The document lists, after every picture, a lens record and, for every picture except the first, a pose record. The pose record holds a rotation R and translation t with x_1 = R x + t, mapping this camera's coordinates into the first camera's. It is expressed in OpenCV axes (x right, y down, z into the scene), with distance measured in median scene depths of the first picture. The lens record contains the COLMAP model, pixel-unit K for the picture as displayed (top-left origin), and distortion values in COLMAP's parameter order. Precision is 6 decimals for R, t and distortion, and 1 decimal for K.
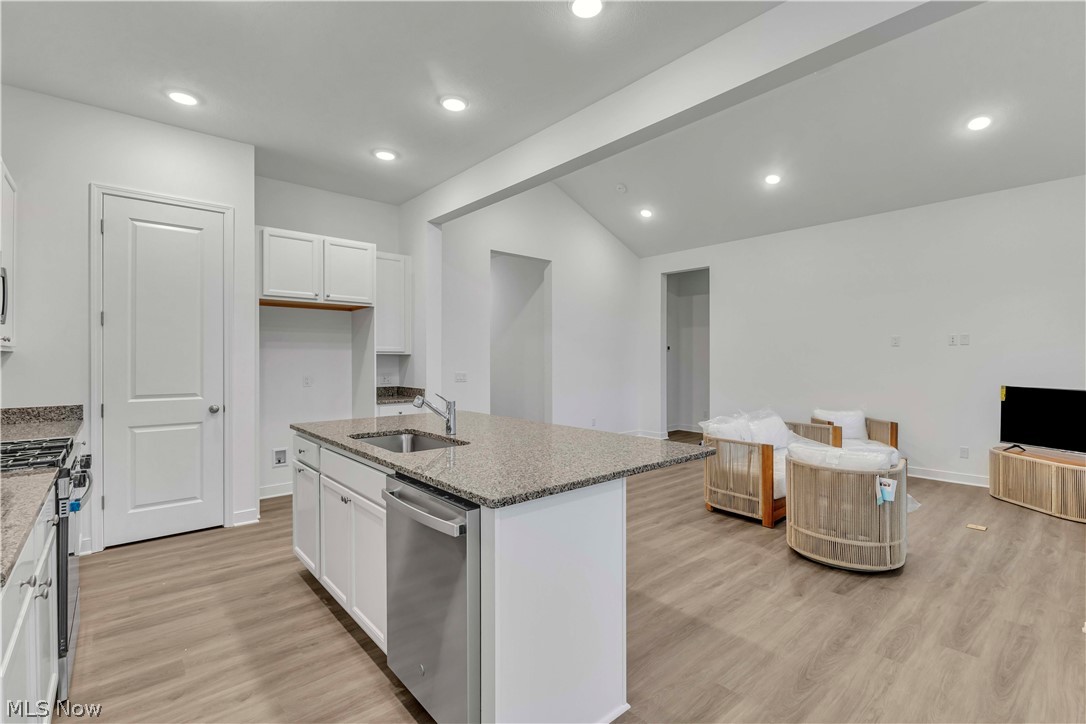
lens RADIAL K [[488.7, 0, 543.0], [0, 488.7, 362.0], [0, 0, 1]] dist [0.000504, -0.001841]
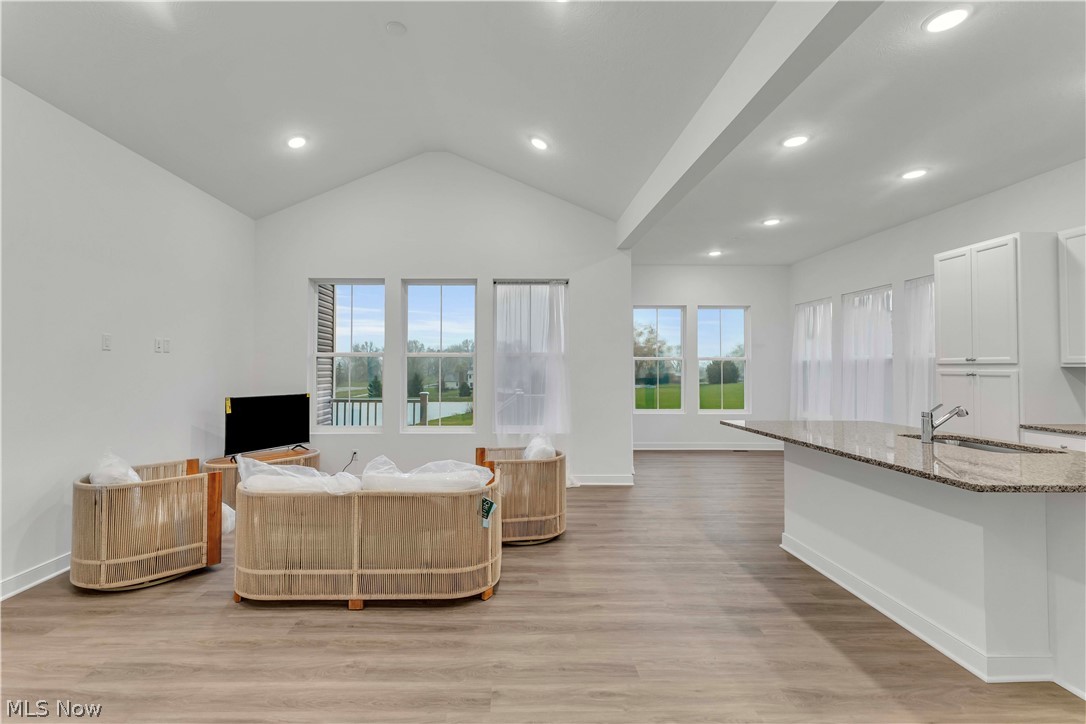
lens RADIAL K [[480.2, 0, 519.2], [0, 480.2, 362.0], [0, 0, 1]] dist [0.000036, -0.000043]
pose [[-0.759176, 0.010100, 0.650807, -0.111470], [0.005376, 0.999943, -0.009248, -0.010175], [-0.650863, -0.003522, -0.759187, 1.371105]]
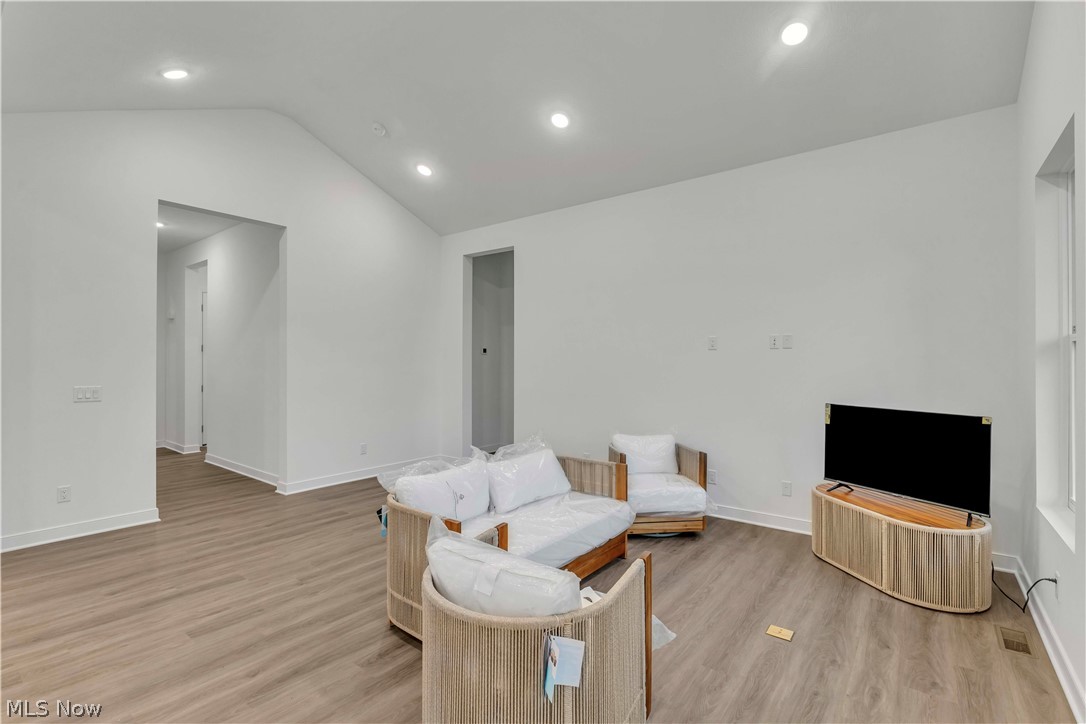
lens RADIAL K [[488.7, 0, 543.0], [0, 488.7, 362.0], [0, 0, 1]] dist [0.000504, -0.001841]
pose [[0.982463, 0.001593, 0.186452, 0.383955], [-0.000751, 0.999989, -0.004590, -0.011219], [-0.186457, 0.004370, 0.982453, 0.354709]]
